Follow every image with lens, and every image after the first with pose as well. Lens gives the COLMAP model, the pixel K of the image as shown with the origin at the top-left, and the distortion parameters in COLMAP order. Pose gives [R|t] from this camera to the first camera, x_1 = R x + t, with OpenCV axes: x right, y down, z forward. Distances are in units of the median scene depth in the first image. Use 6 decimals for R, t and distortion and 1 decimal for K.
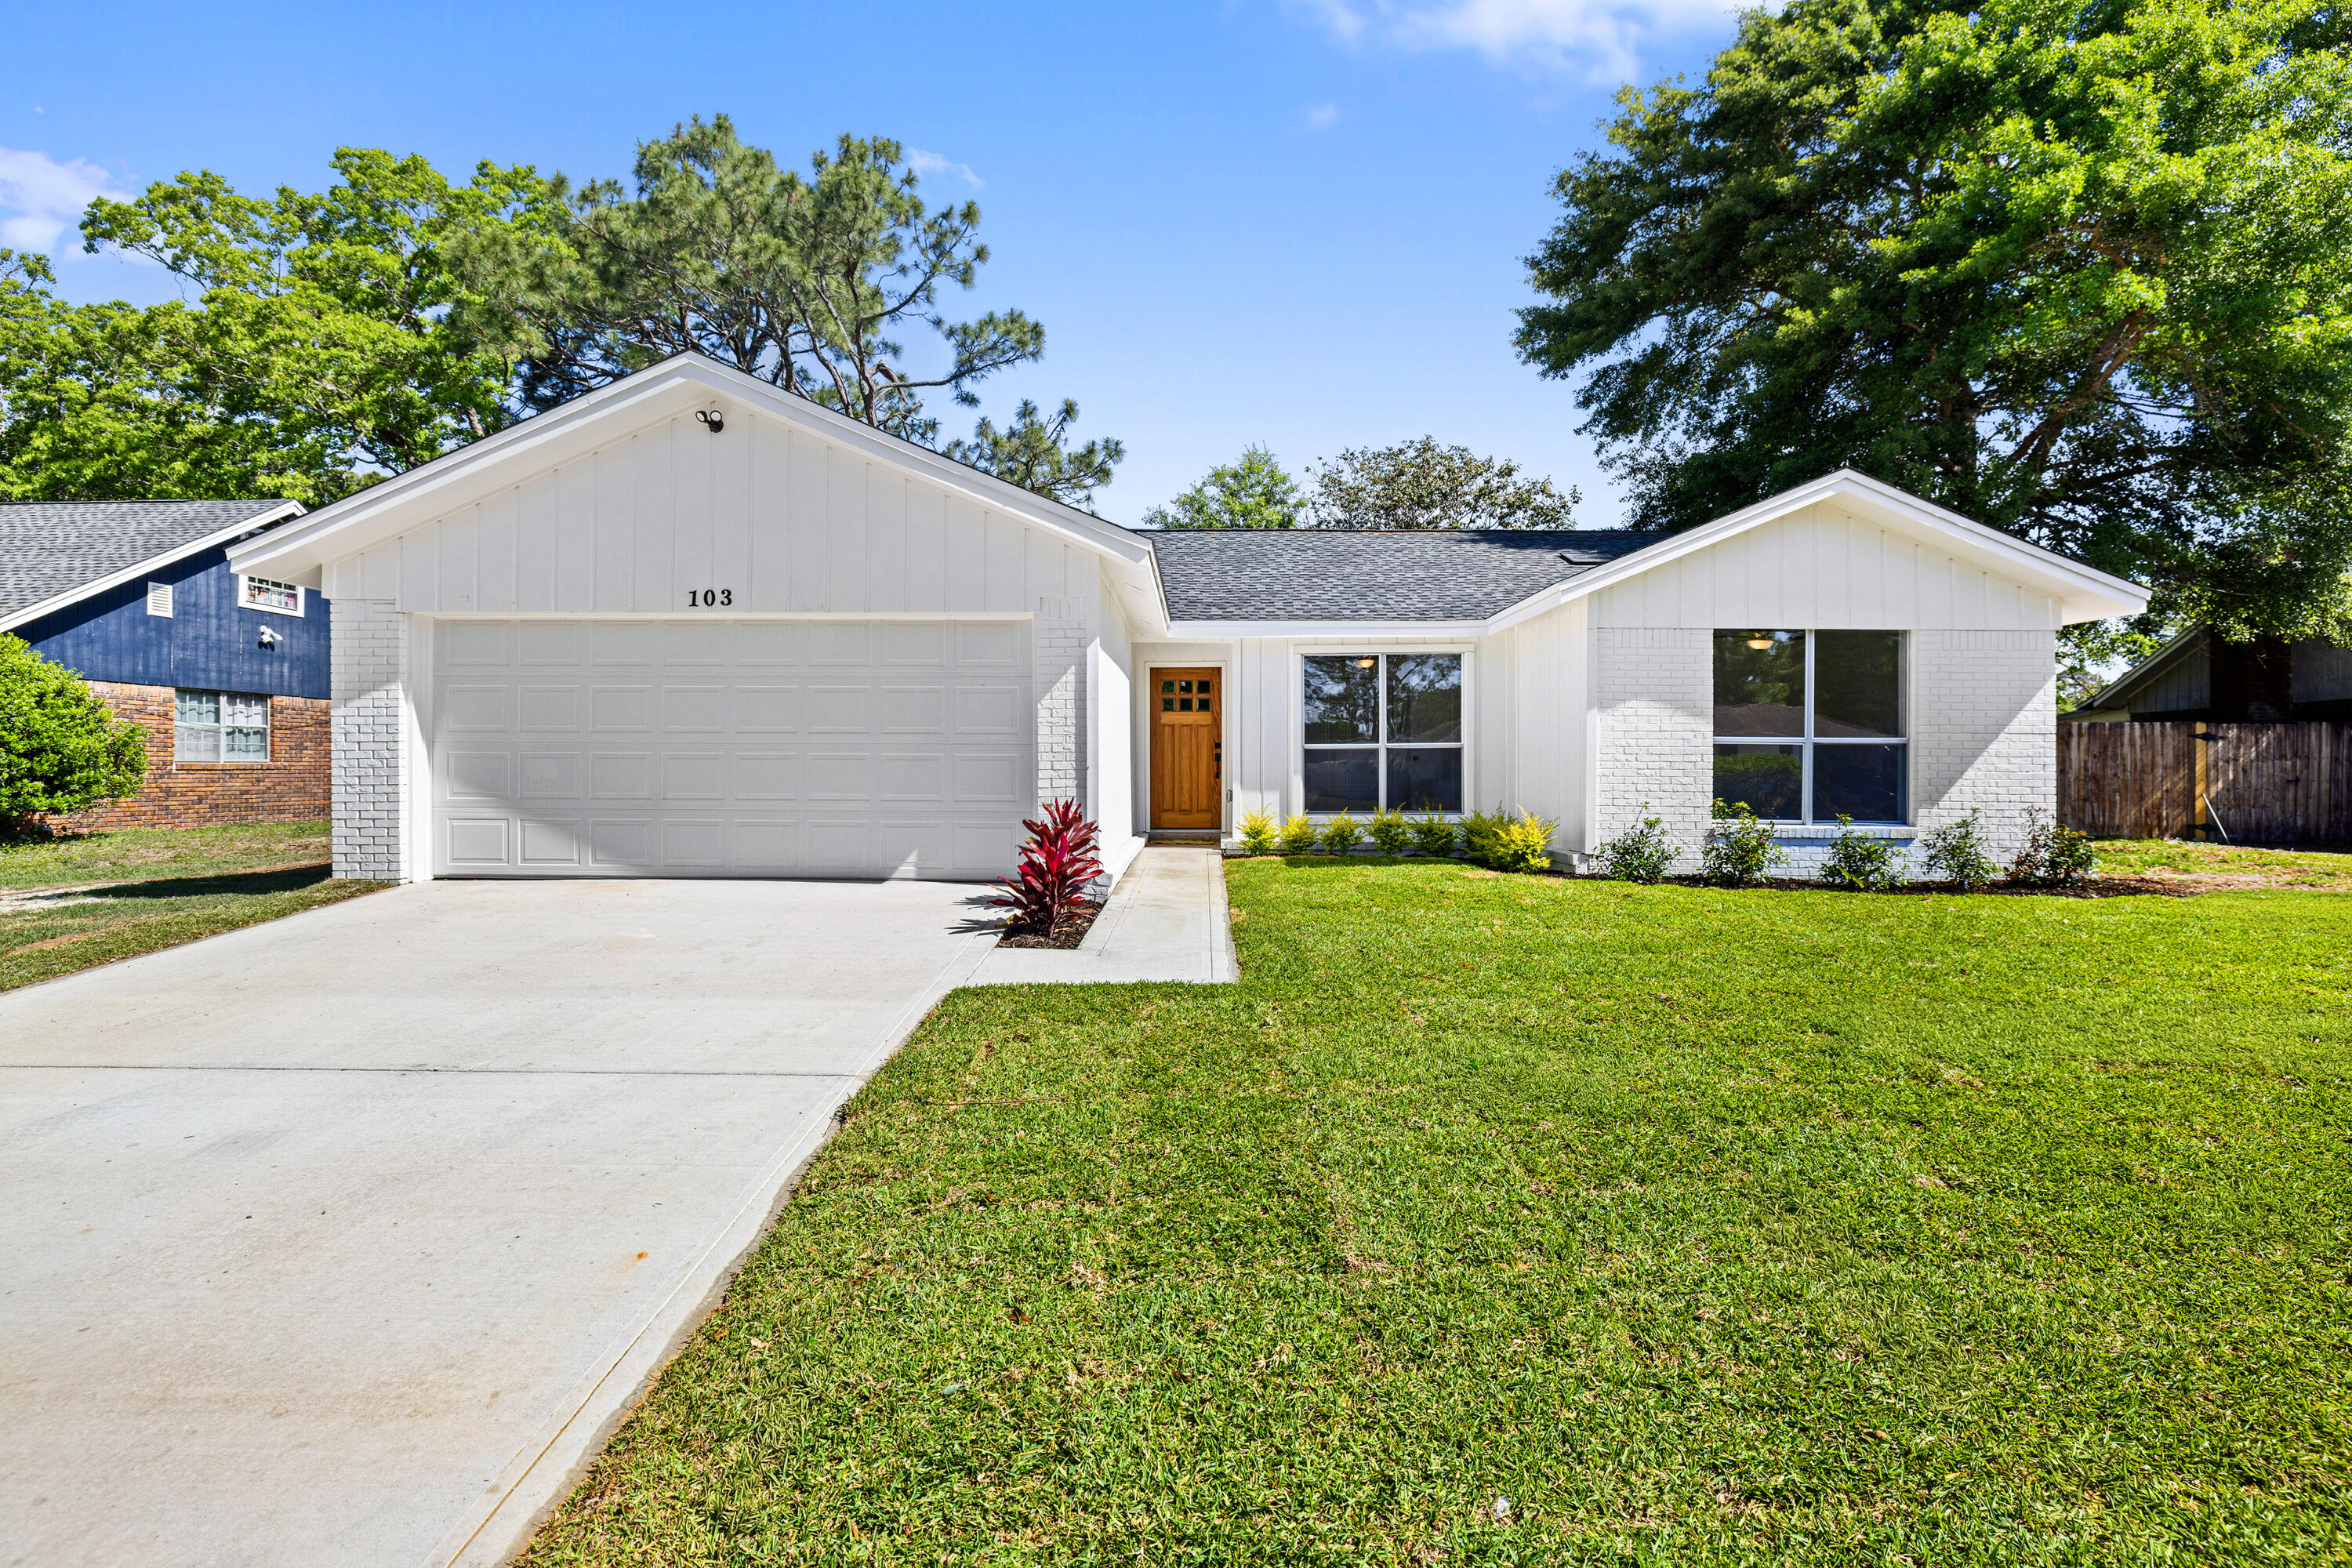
lens RADIAL K [[1082.2, 0, 1182.6], [0, 1082.2, 763.6], [0, 0, 1]] dist [-0.009086, 0.000443]
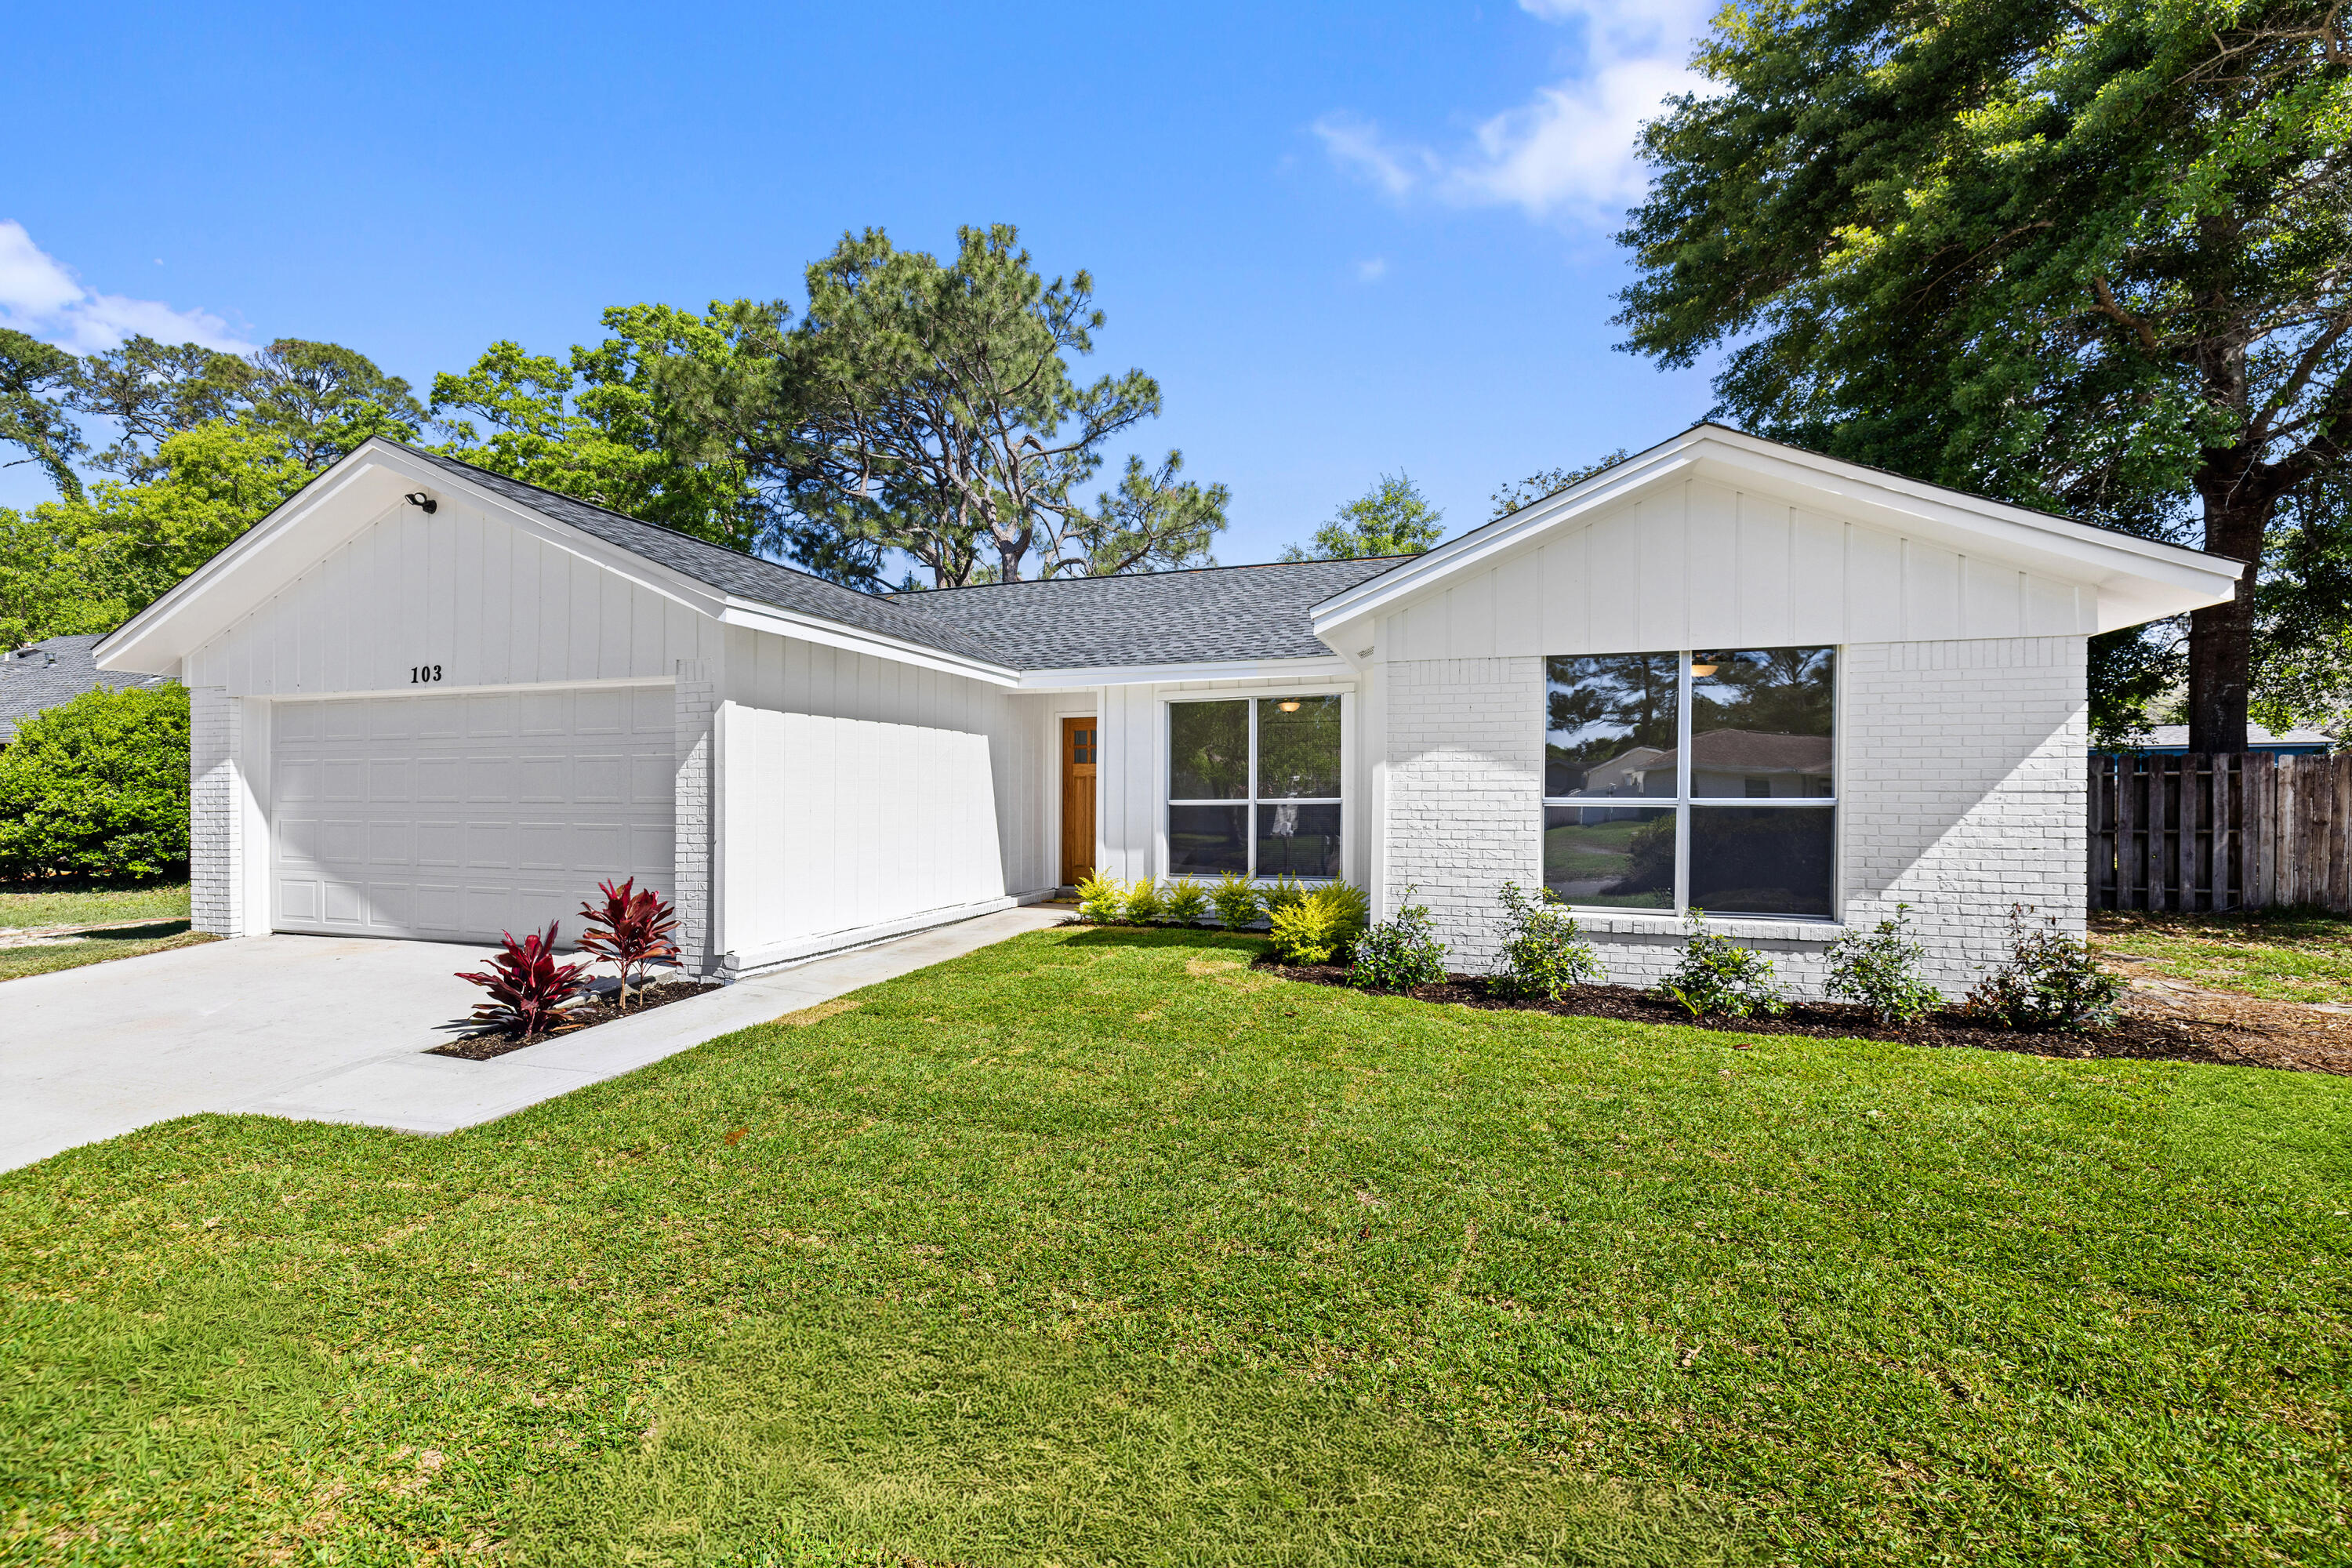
lens RADIAL K [[985.1, 0, 1177.3], [0, 985.1, 802.2], [0, 0, 1]] dist [-0.004101, -0.000317]
pose [[0.956337, -0.002011, -0.292259, 0.362859], [0.005690, 0.999915, 0.011739, -0.025496], [0.292210, -0.012890, 0.956267, 0.209019]]
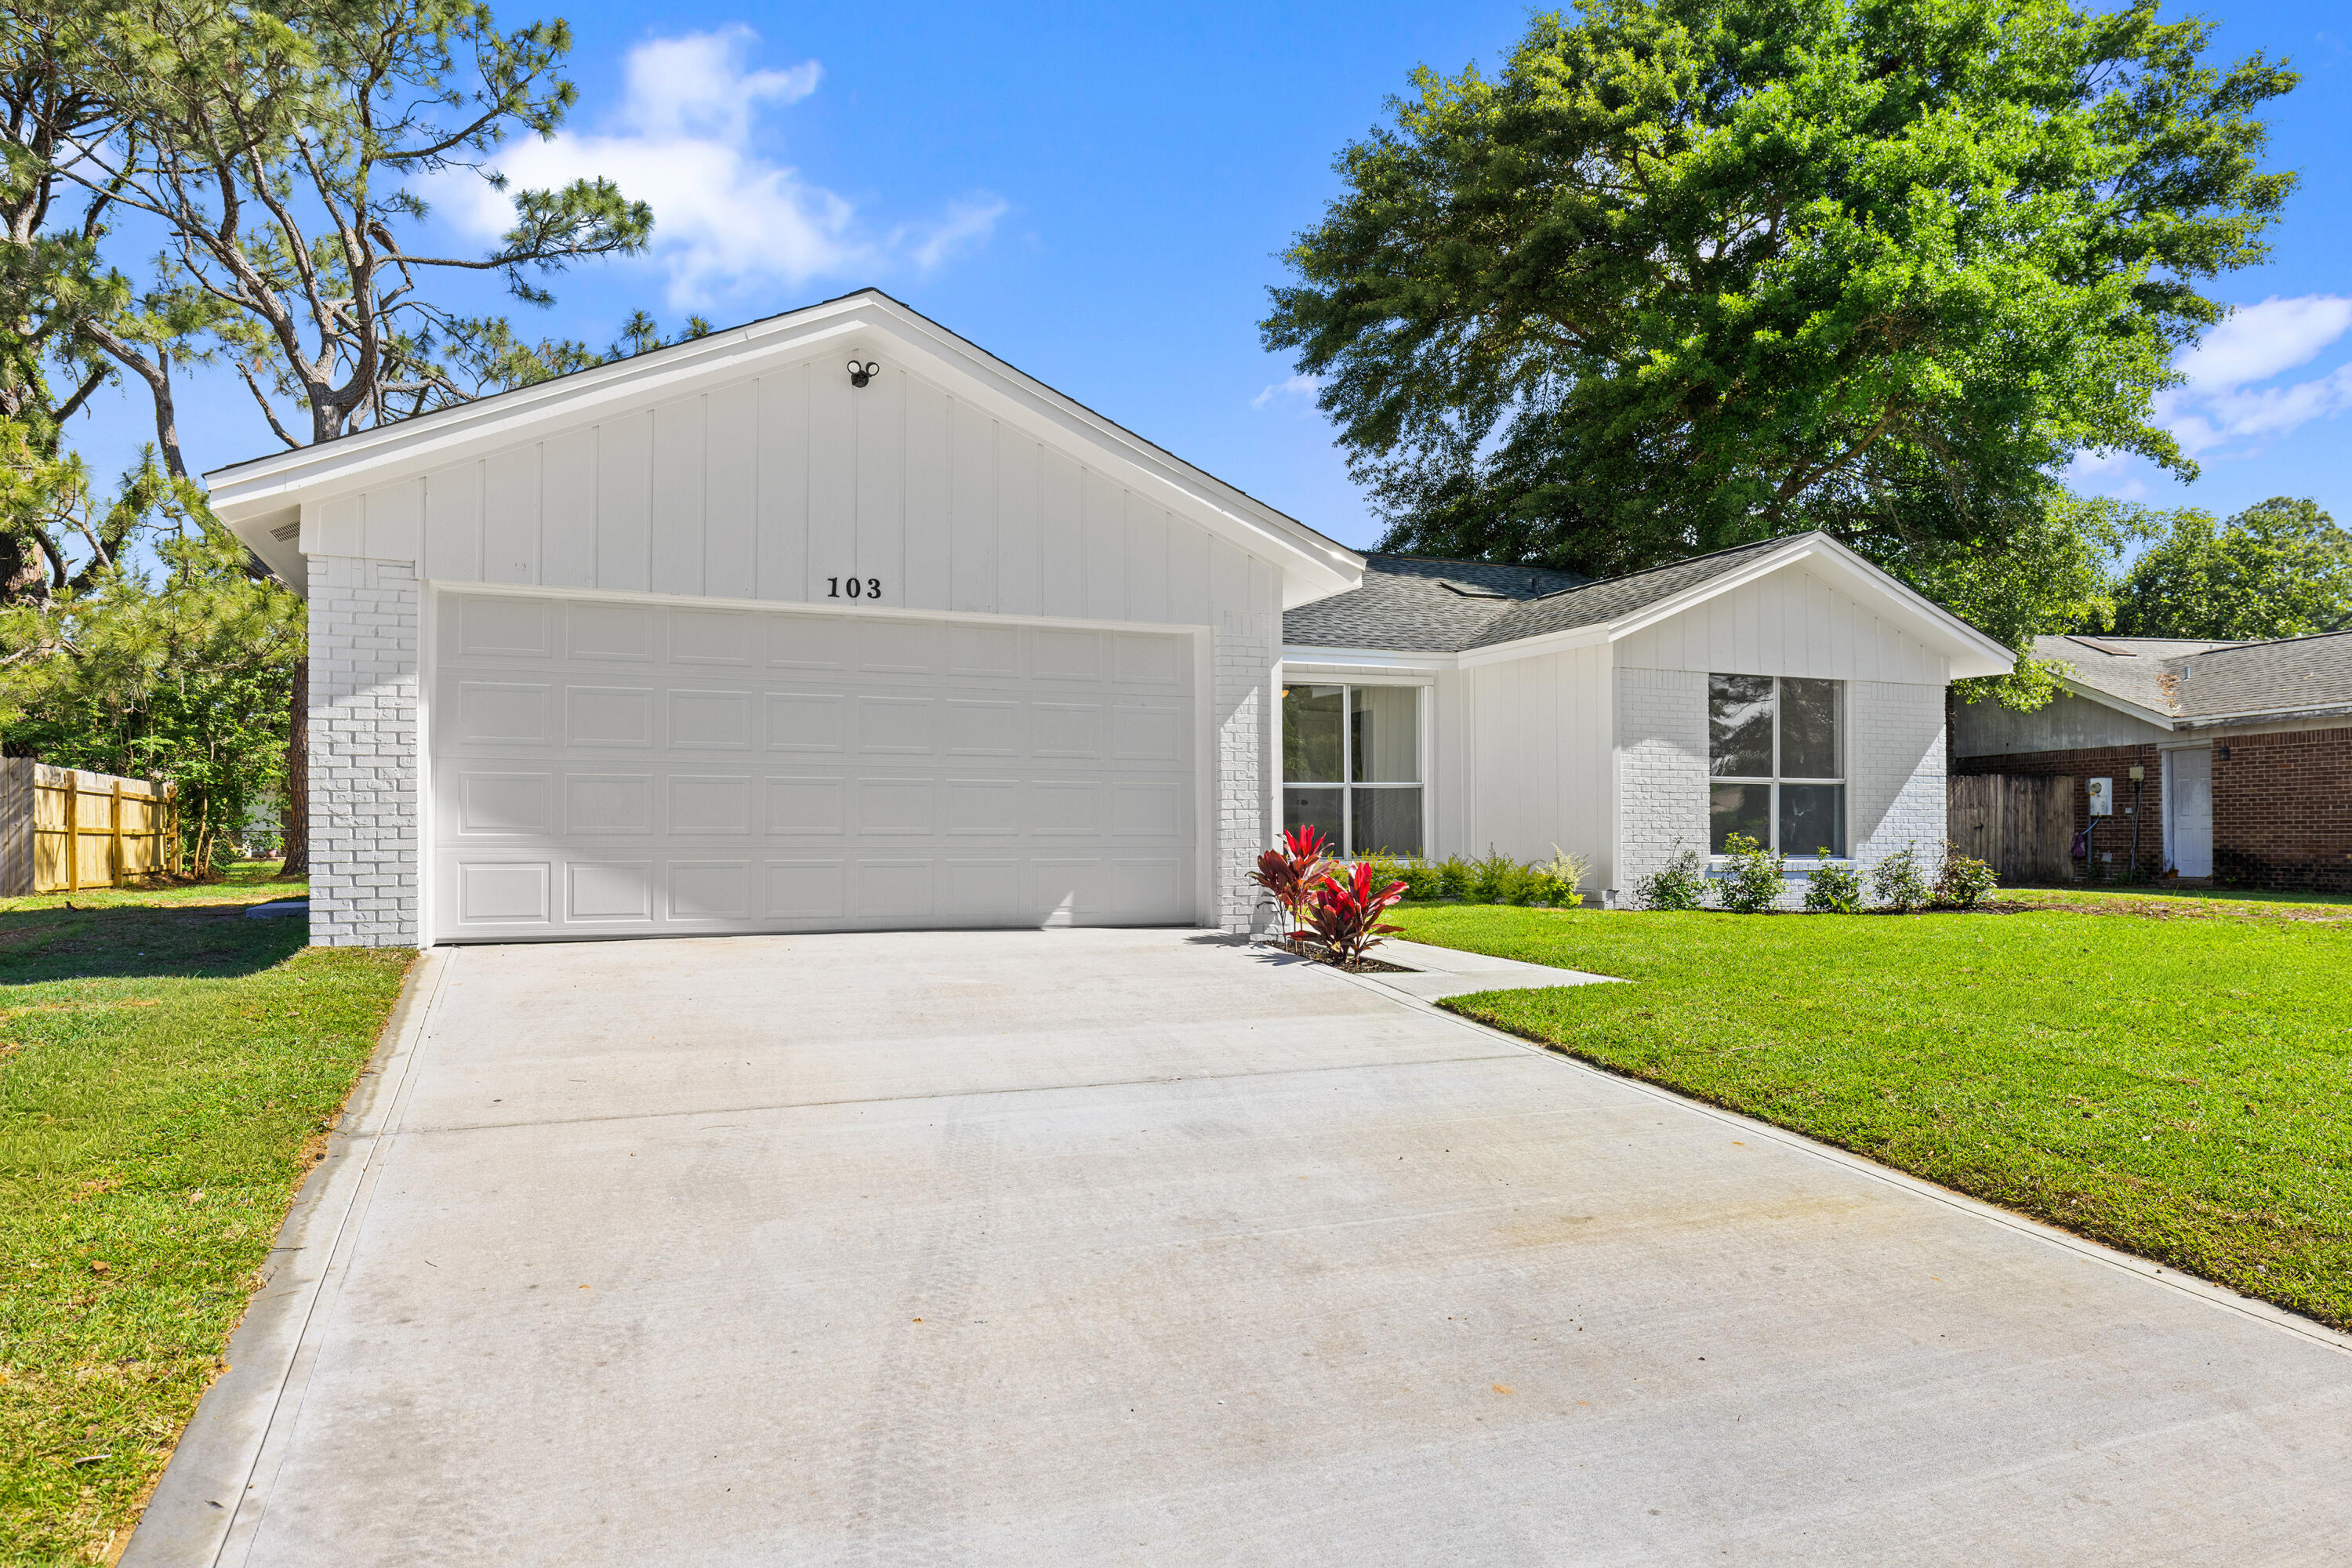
lens RADIAL K [[1478.3, 0, 1166.5], [0, 1478.3, 822.8], [0, 0, 1]] dist [-0.000413, -0.000205]
pose [[0.917788, -0.000271, 0.397070, -0.452326], [0.002479, 0.999984, -0.005047, 0.021354], [-0.397063, 0.005616, 0.917774, -0.084671]]
